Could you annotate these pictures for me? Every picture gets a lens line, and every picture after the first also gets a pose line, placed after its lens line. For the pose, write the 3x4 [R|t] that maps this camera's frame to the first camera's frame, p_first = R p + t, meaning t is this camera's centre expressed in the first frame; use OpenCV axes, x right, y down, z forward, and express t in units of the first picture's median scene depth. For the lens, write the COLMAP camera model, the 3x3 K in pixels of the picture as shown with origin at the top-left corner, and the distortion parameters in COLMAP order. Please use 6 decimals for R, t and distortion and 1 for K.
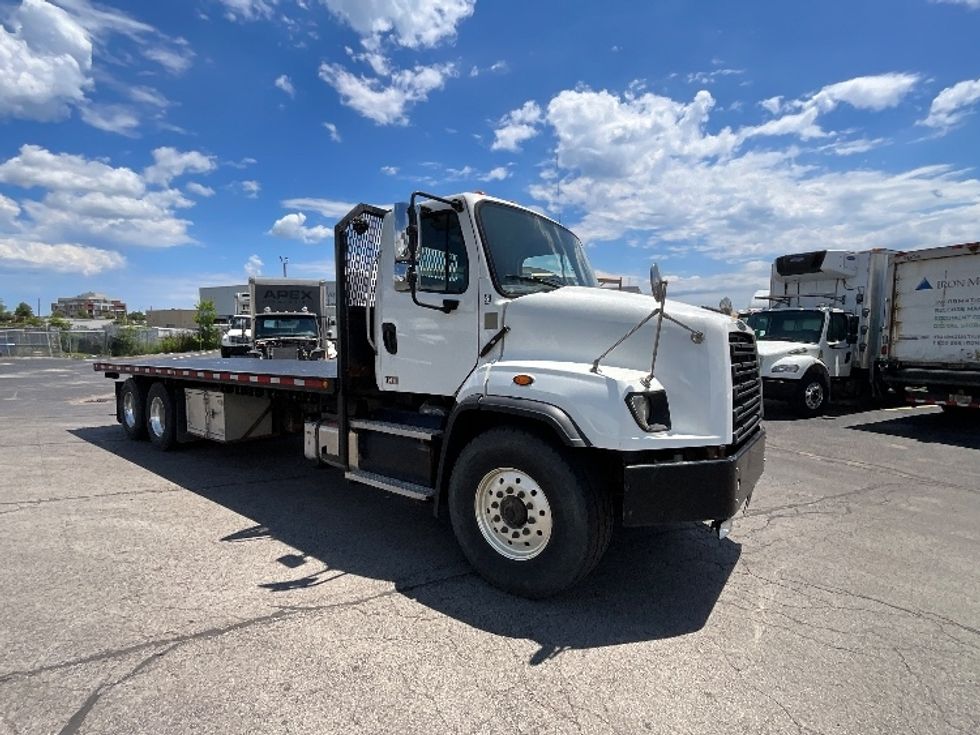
lens RADIAL K [[448.3, 0, 491.5], [0, 448.3, 369.9], [0, 0, 1]] dist [-0.001461, -0.001578]
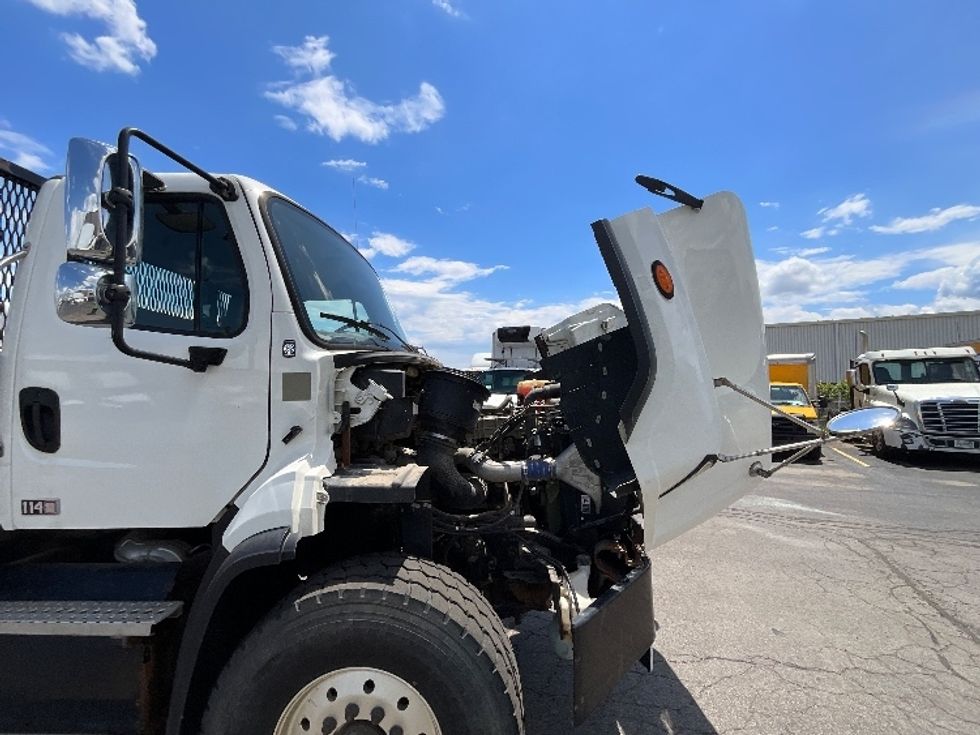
lens RADIAL K [[392.8, 0, 493.3], [0, 392.8, 371.6], [0, 0, 1]] dist [-0.001406, 0.000302]
pose [[0.816036, 0.017919, 0.577723, -0.082449], [0.049180, 0.993742, -0.100289, -0.061923], [-0.575904, 0.110252, 0.810049, 0.415028]]
